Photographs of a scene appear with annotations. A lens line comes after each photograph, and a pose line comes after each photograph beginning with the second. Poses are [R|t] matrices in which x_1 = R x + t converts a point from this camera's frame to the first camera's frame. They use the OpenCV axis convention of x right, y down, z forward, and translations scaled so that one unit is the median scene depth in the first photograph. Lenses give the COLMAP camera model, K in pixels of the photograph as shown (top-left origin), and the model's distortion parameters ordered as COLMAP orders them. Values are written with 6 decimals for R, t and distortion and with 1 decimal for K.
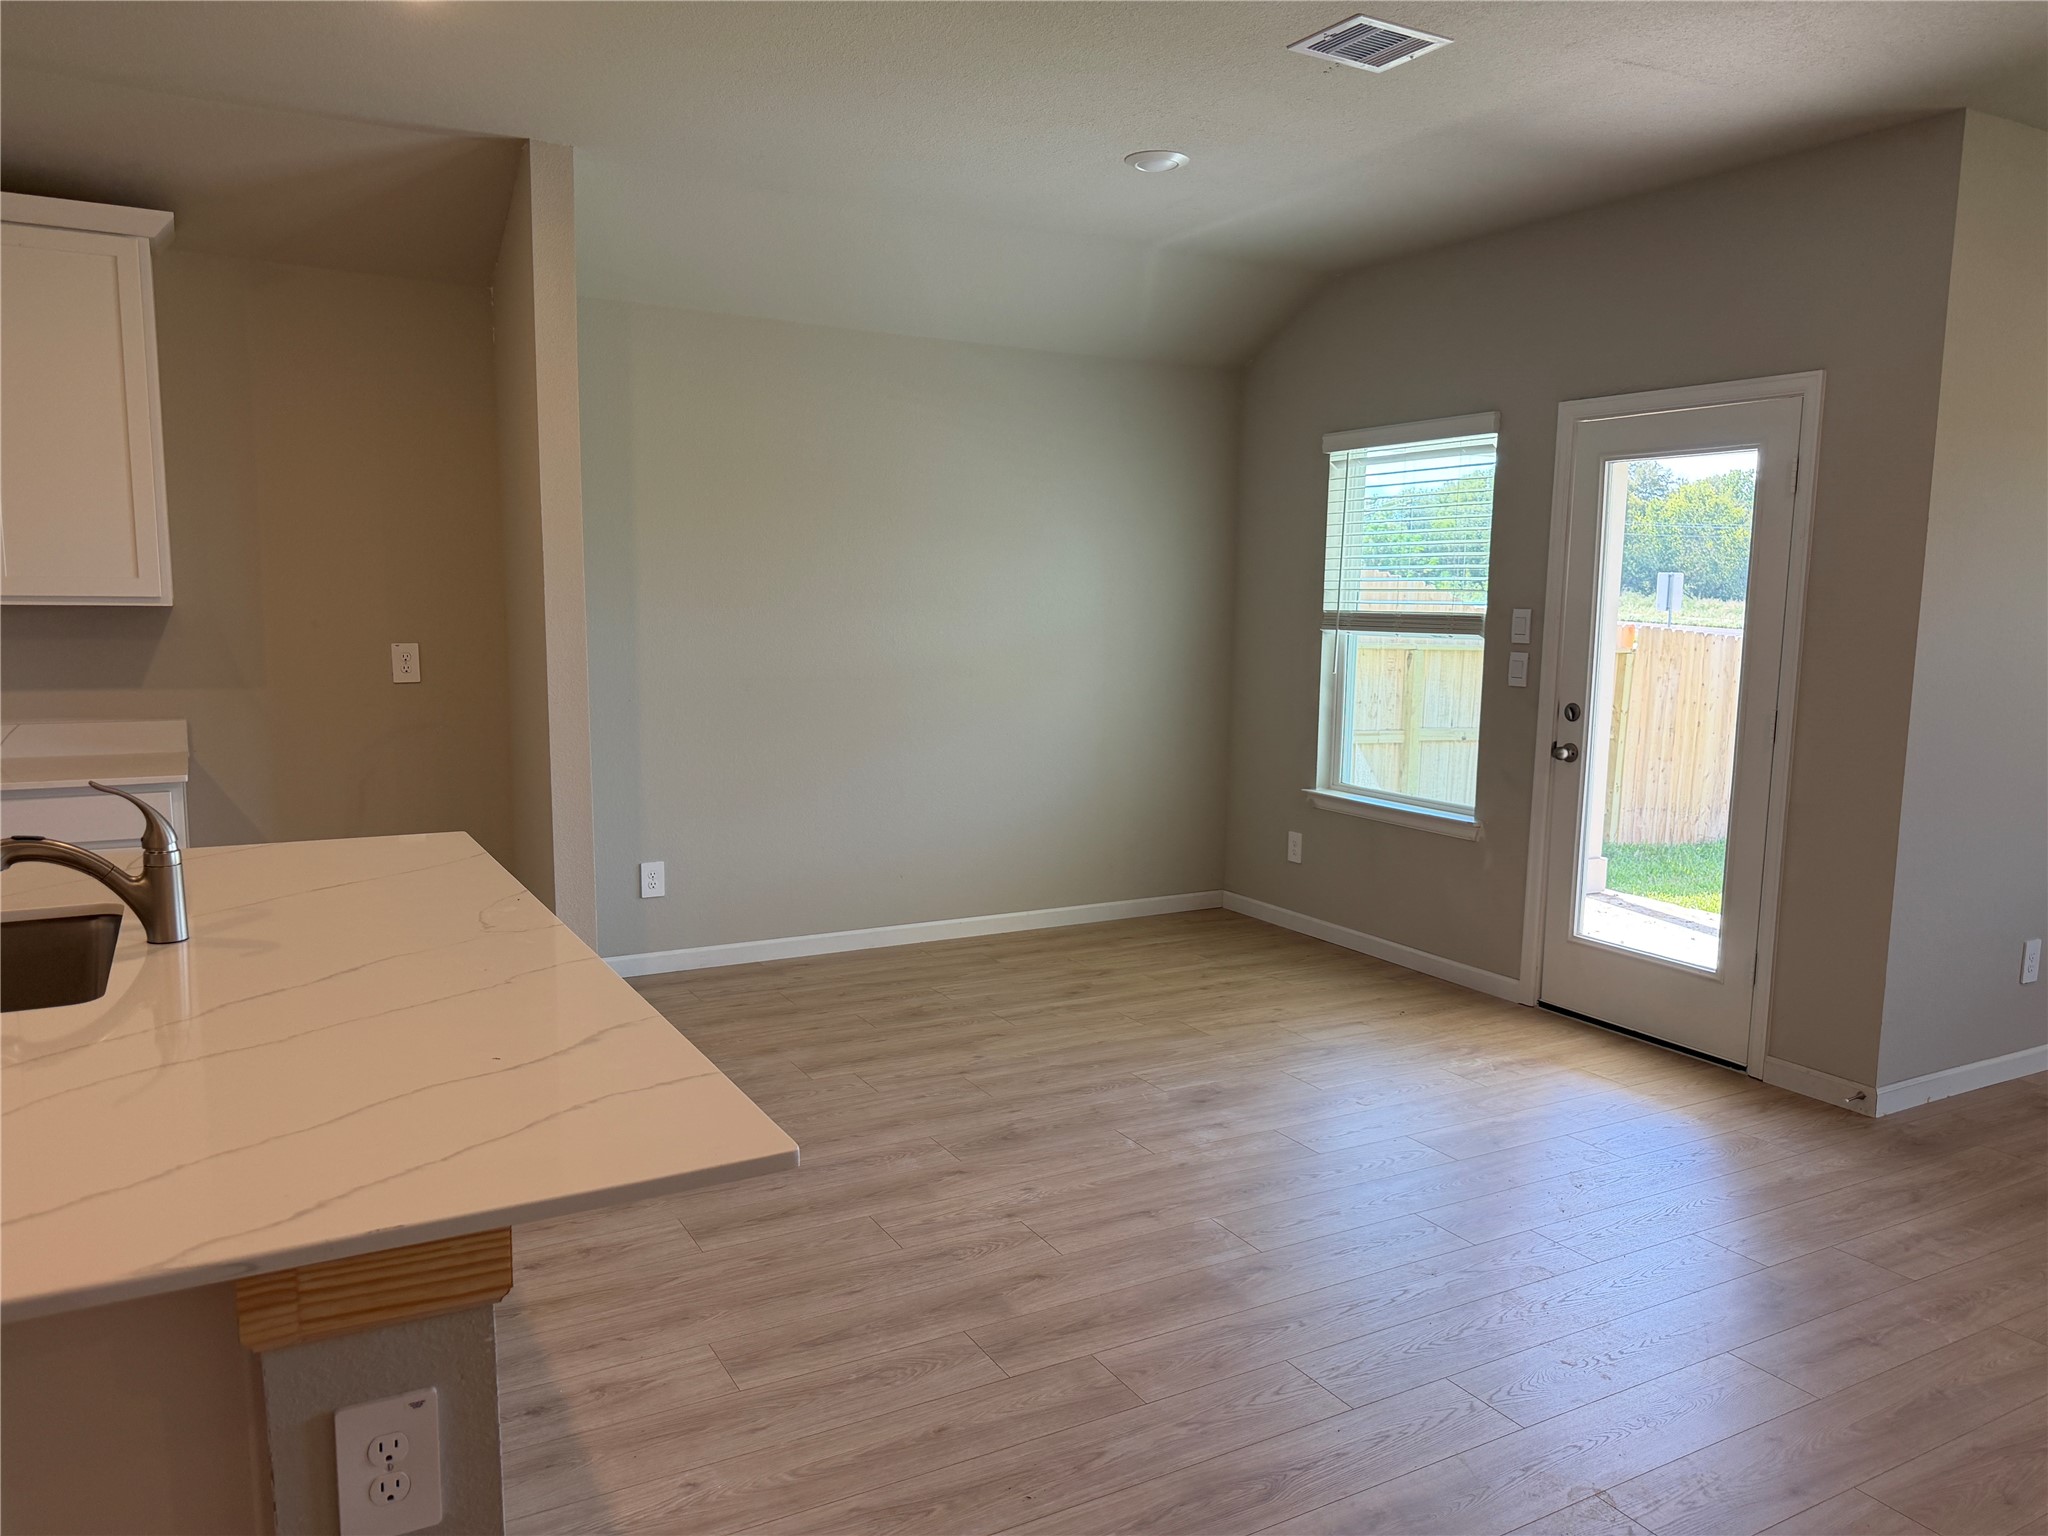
lens RADIAL K [[1456.9, 0, 1025.5], [0, 1456.9, 775.9], [0, 0, 1]] dist [-0.010411, 0.001002]
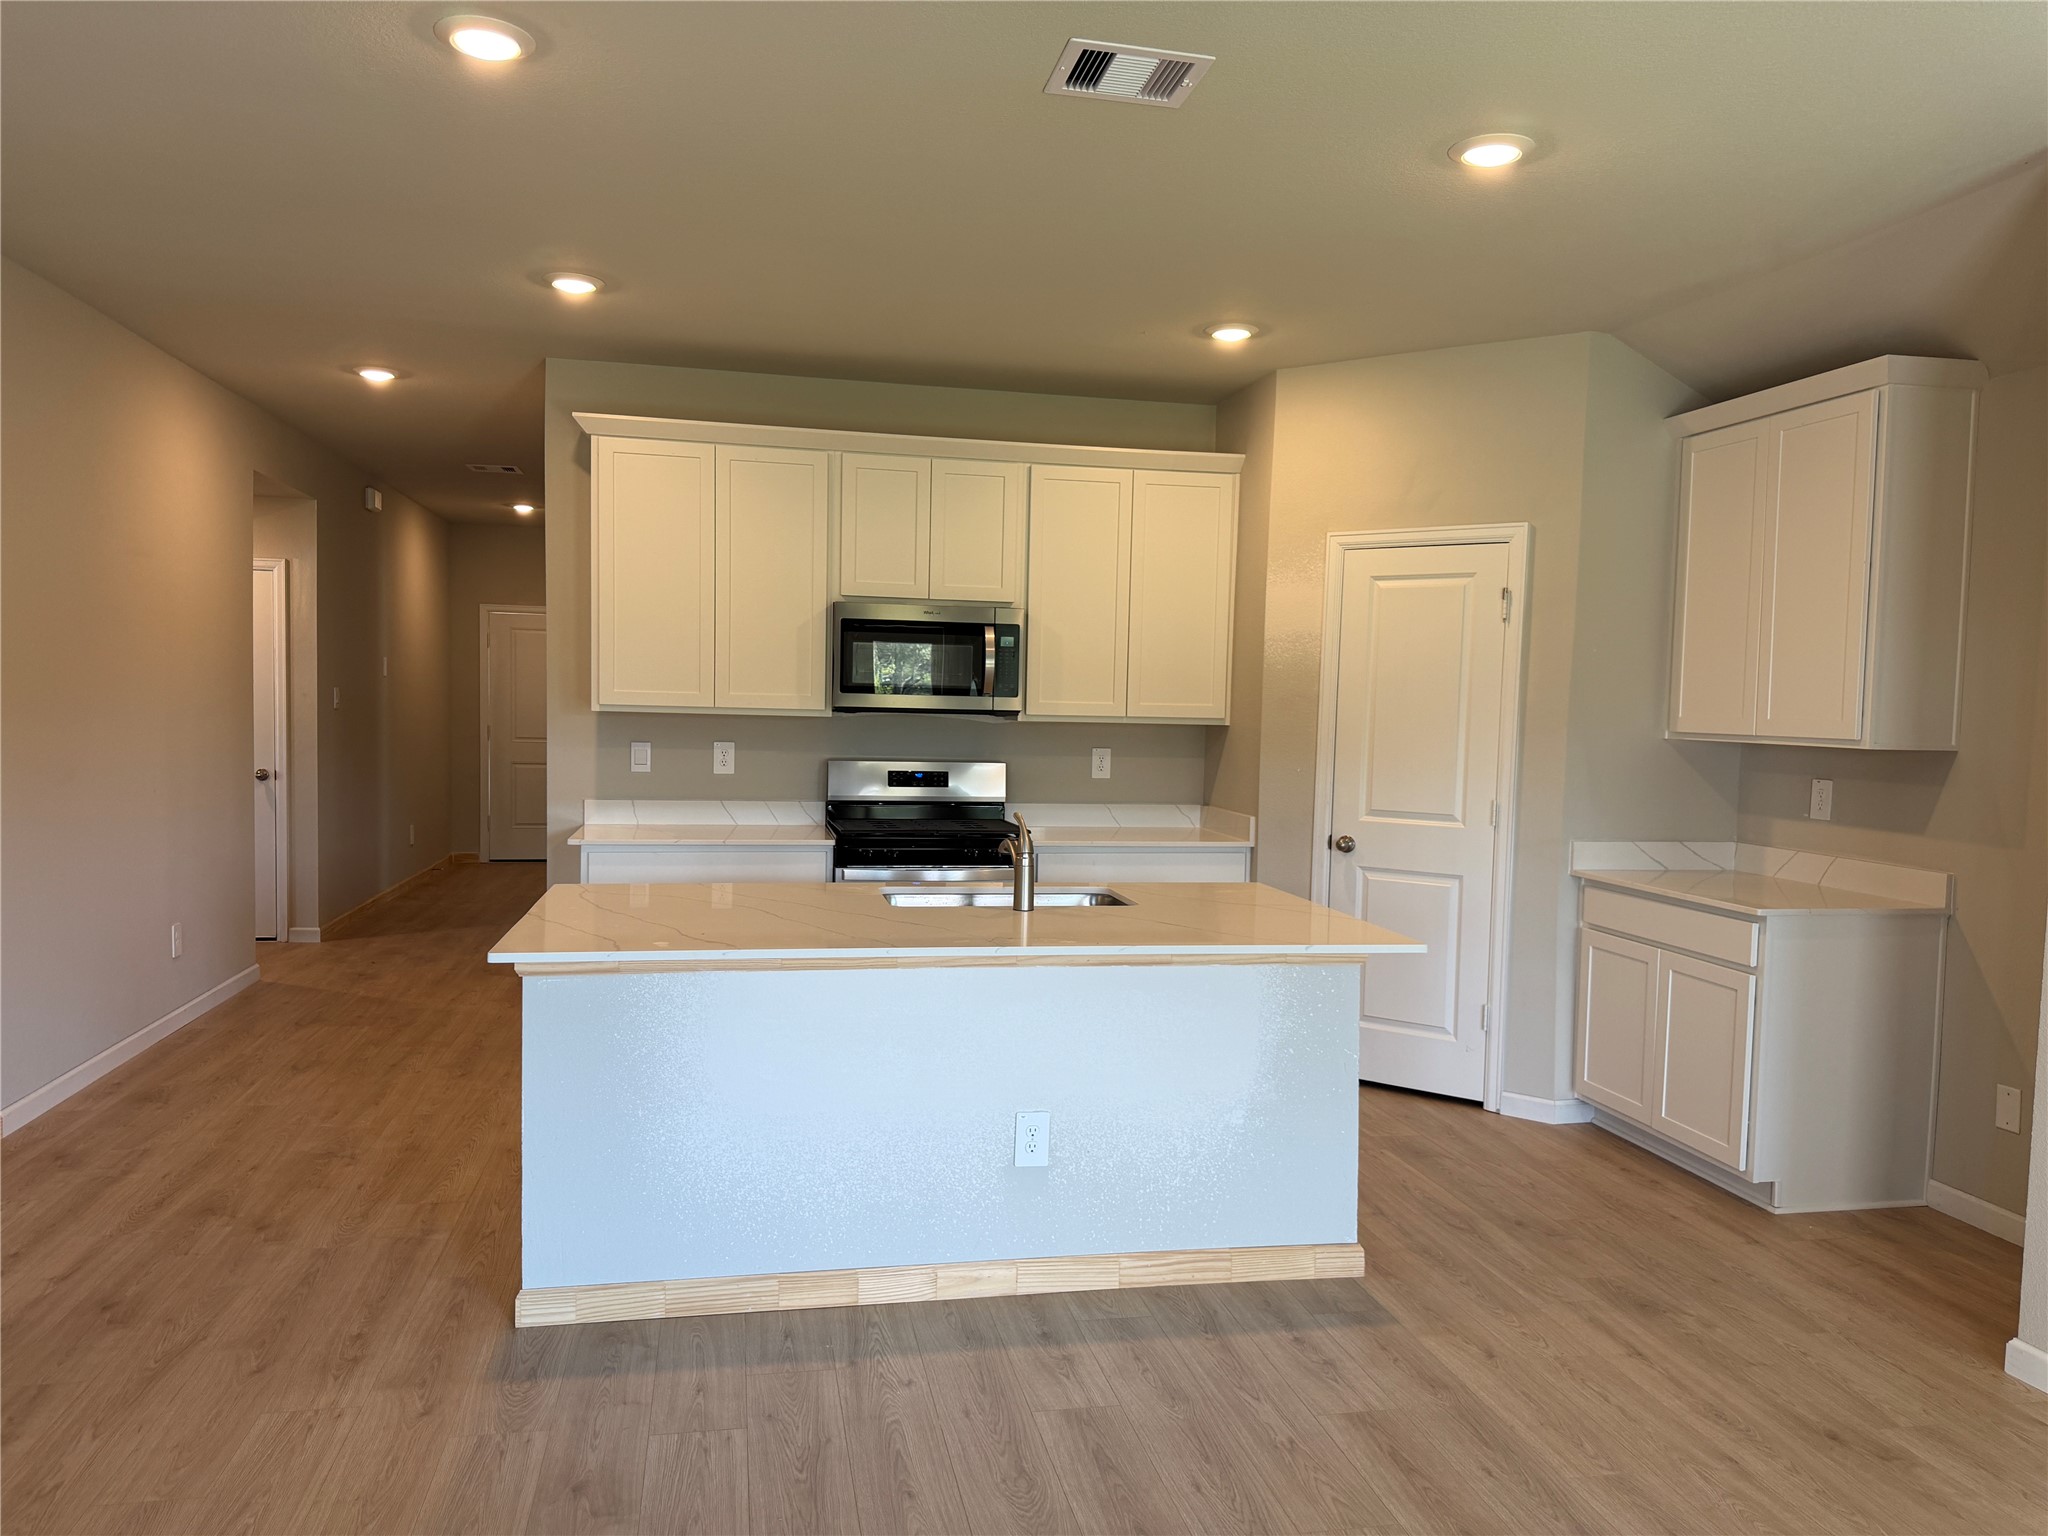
lens RADIAL K [[1456.9, 0, 1019.6], [0, 1456.9, 768.3], [0, 0, 1]] dist [-0.010411, 0.001002]
pose [[-0.328294, 0.018995, -0.944384, 0.822554], [-0.146134, 0.986739, 0.070647, -0.138856], [0.933203, 0.161199, -0.321165, 1.221277]]
